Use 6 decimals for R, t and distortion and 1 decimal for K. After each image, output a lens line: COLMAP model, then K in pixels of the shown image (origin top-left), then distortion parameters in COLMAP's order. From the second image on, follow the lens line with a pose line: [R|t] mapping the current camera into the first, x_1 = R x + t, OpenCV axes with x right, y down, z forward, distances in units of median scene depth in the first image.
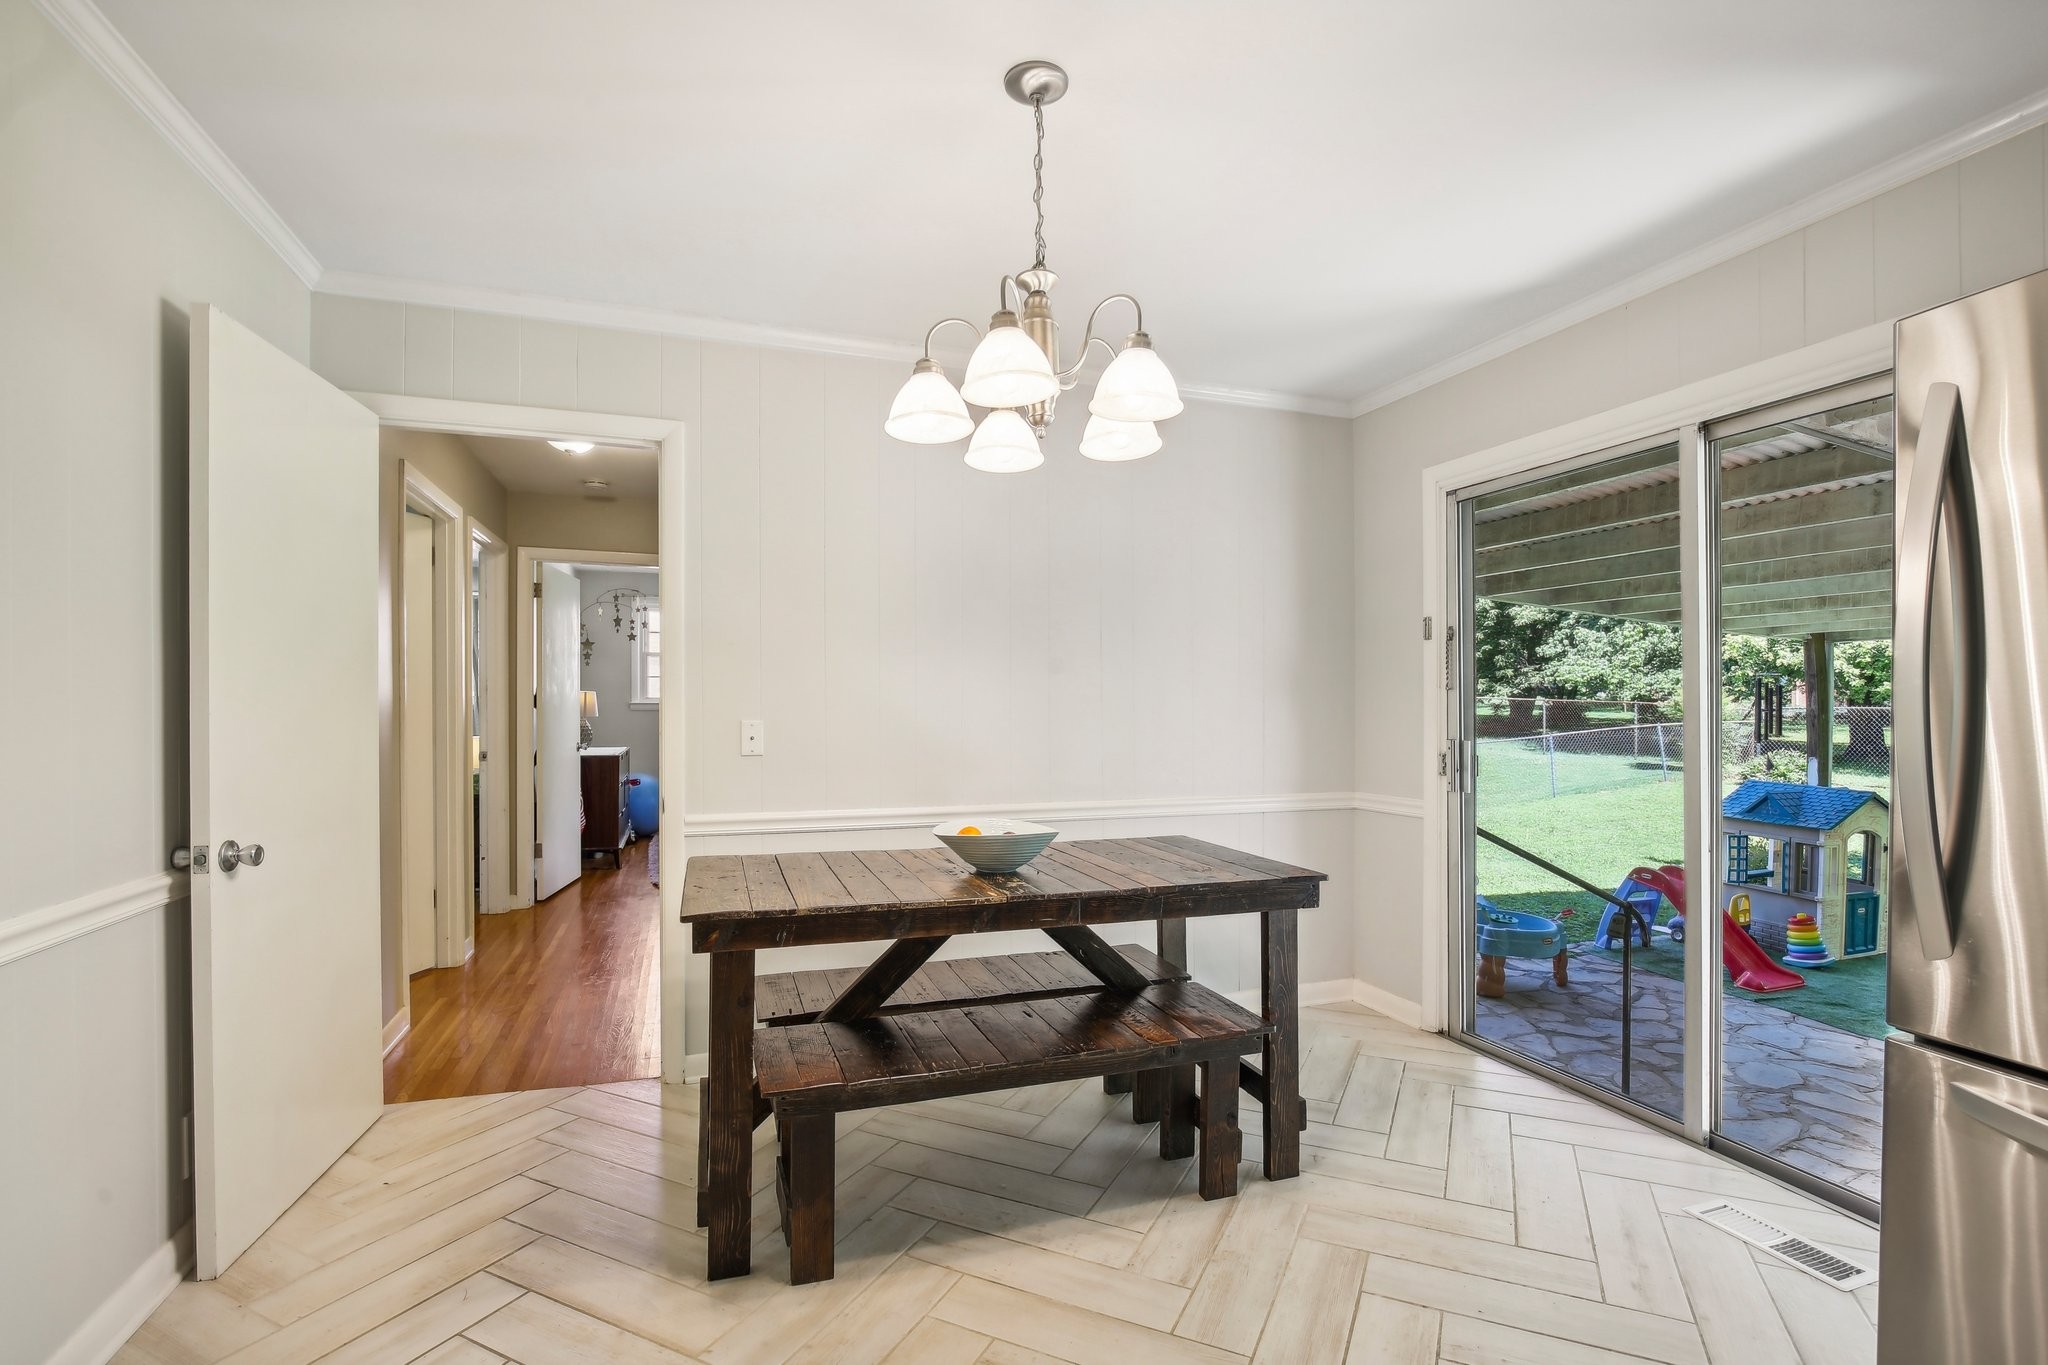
lens RADIAL K [[949.0, 0, 1028.3], [0, 949.0, 699.5], [0, 0, 1]] dist [-0.029793, 0.009211]
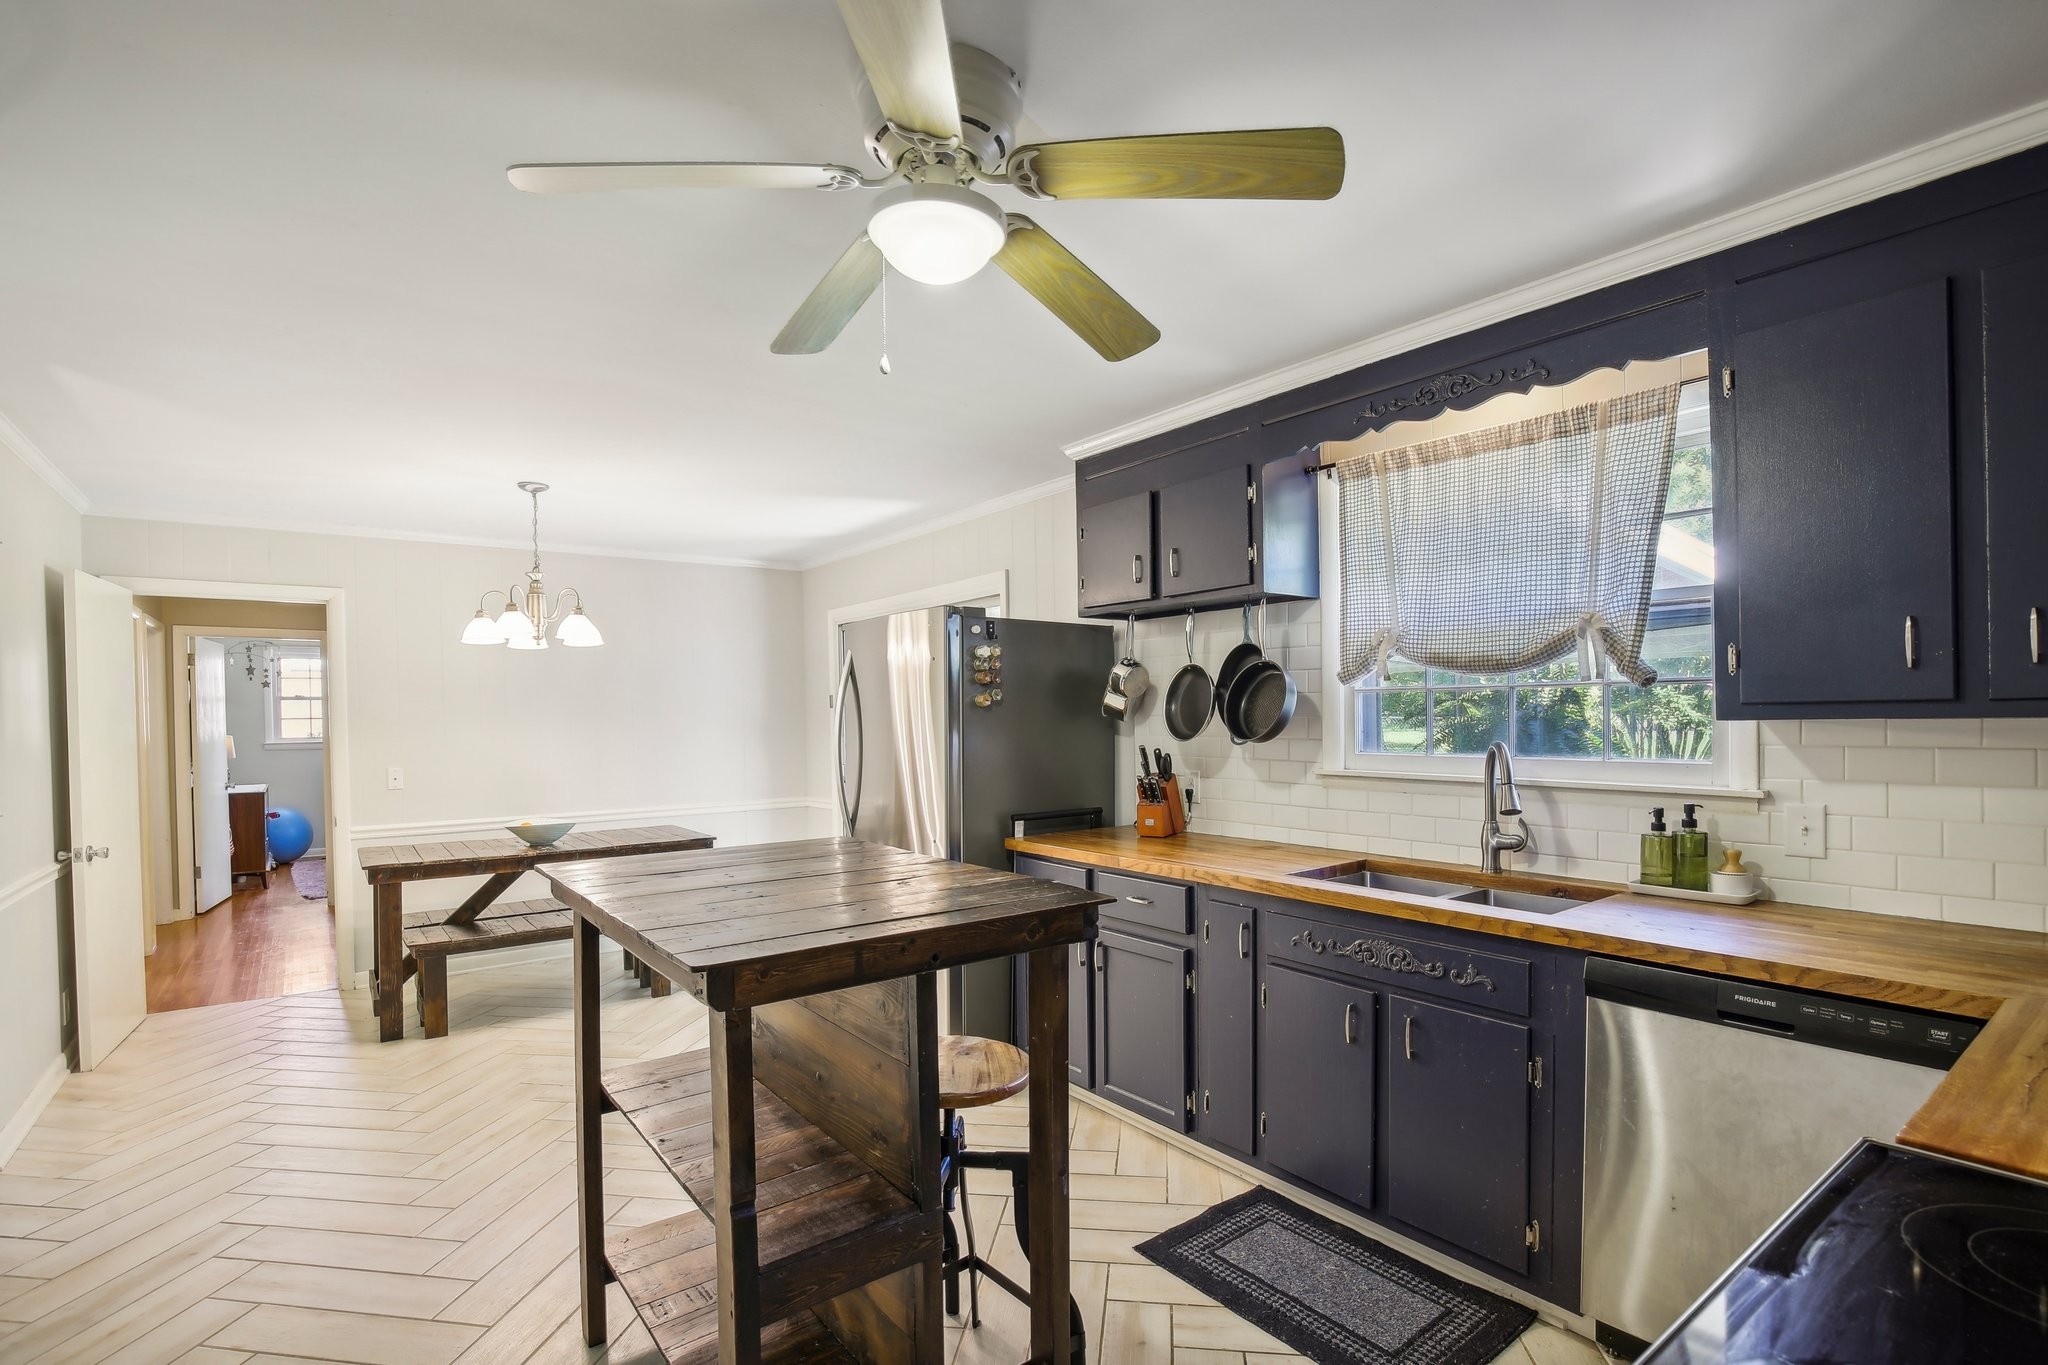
lens RADIAL K [[954.9, 0, 1022.0], [0, 954.9, 723.9], [0, 0, 1]] dist [-0.035452, 0.009226]
pose [[0.952117, -0.018924, 0.305149, 0.319205], [0.015440, 0.999785, 0.013825, -0.077932], [-0.305345, -0.008451, 0.952204, -1.147076]]
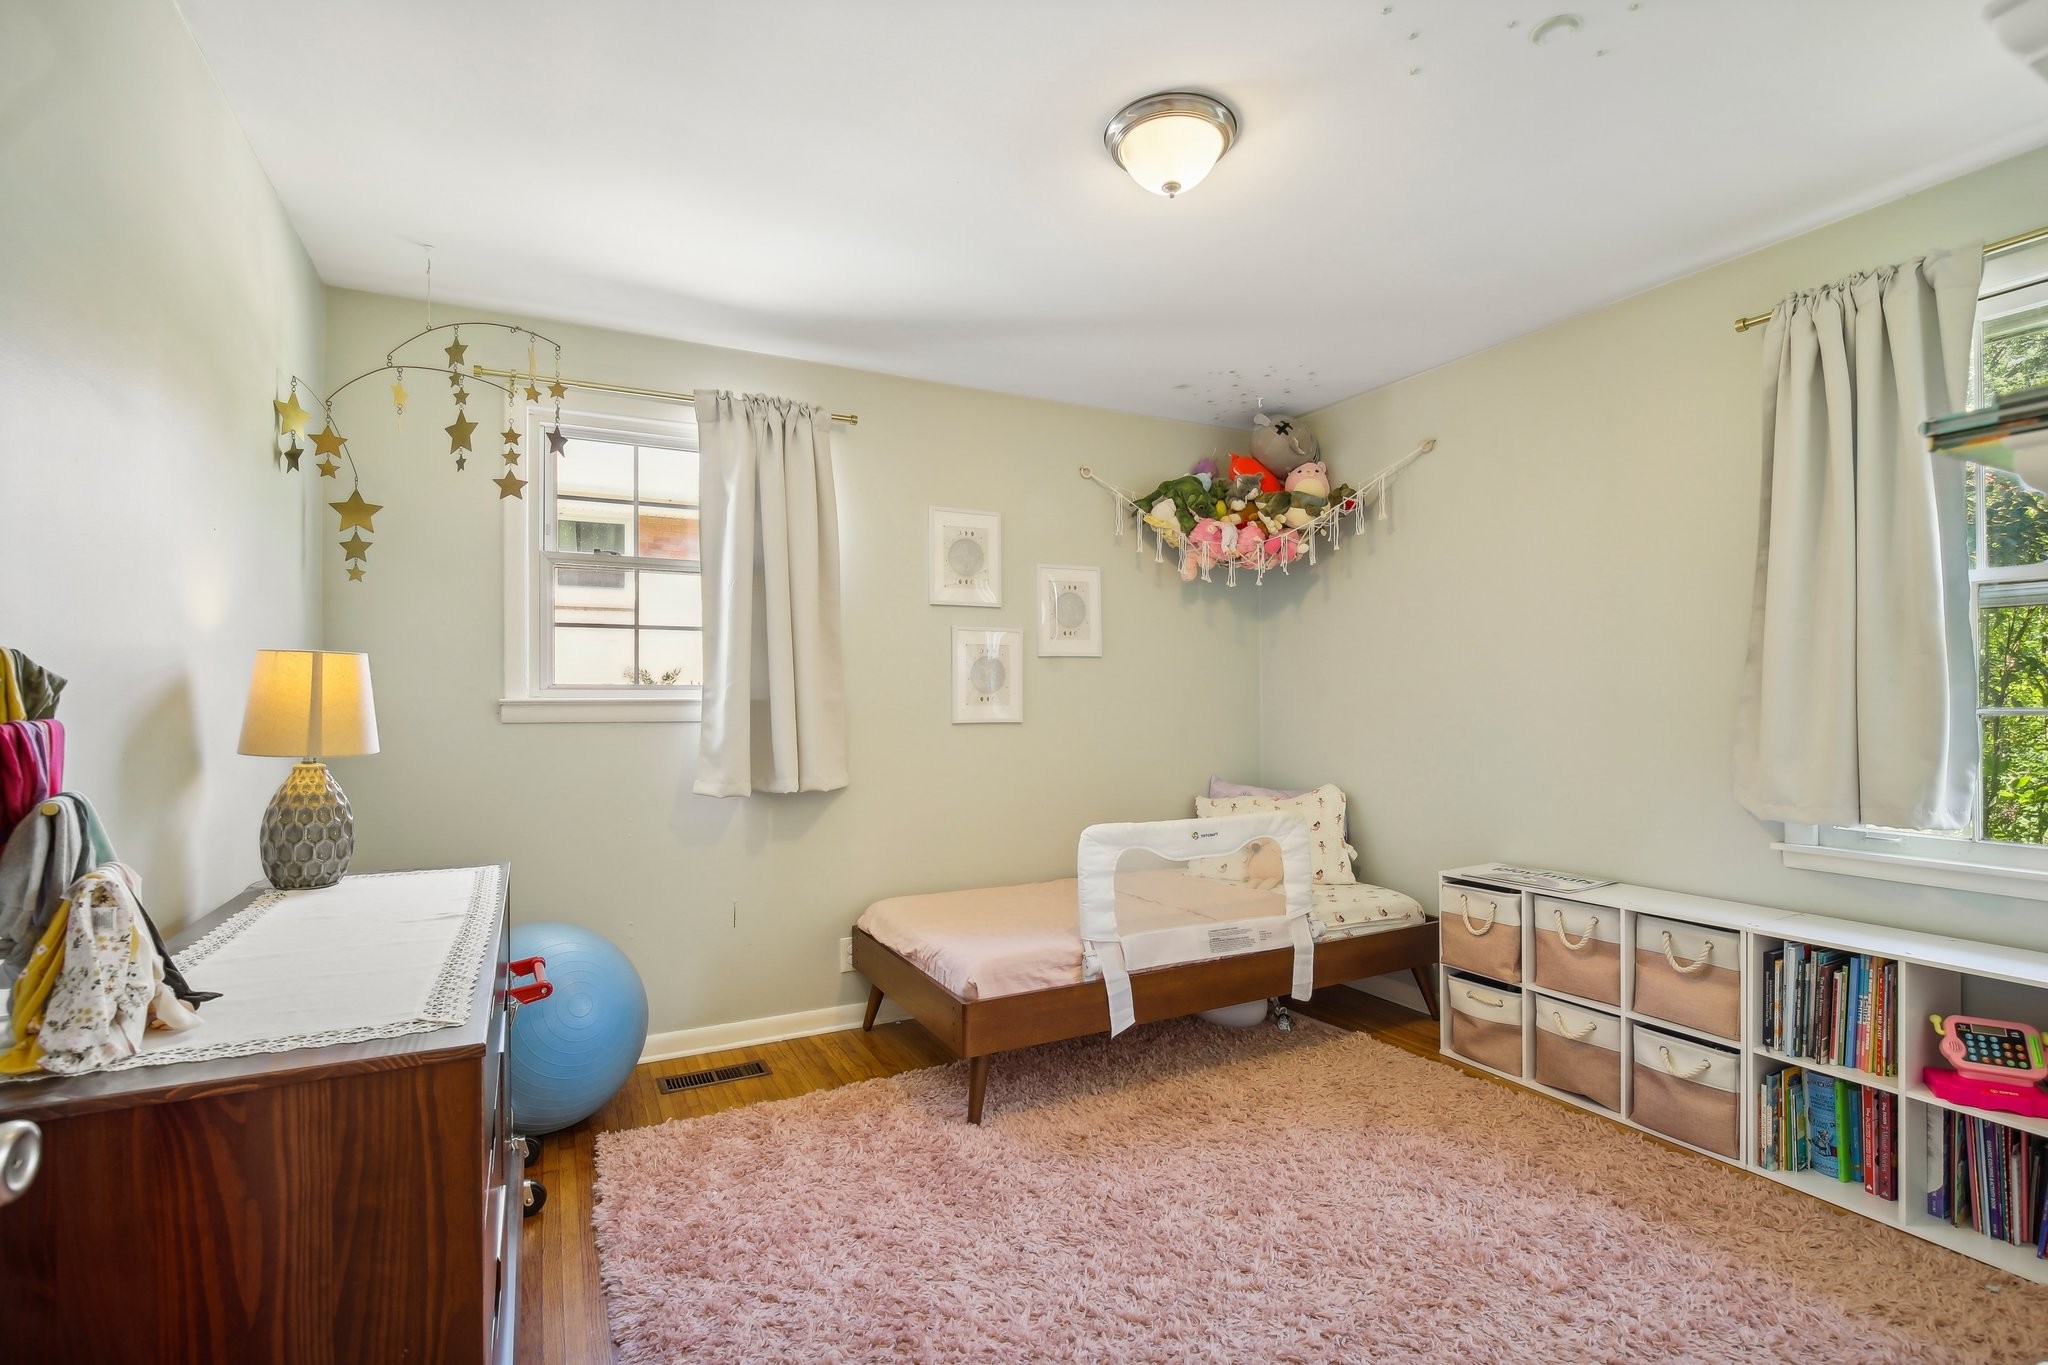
lens RADIAL K [[949.0, 0, 1028.3], [0, 949.0, 699.5], [0, 0, 1]] dist [-0.029793, 0.009211]
pose [[0.990830, -0.007670, 0.134897, -1.073503], [0.007158, 0.999965, 0.004282, 0.011487], [-0.134925, -0.003277, 0.990850, 2.455027]]
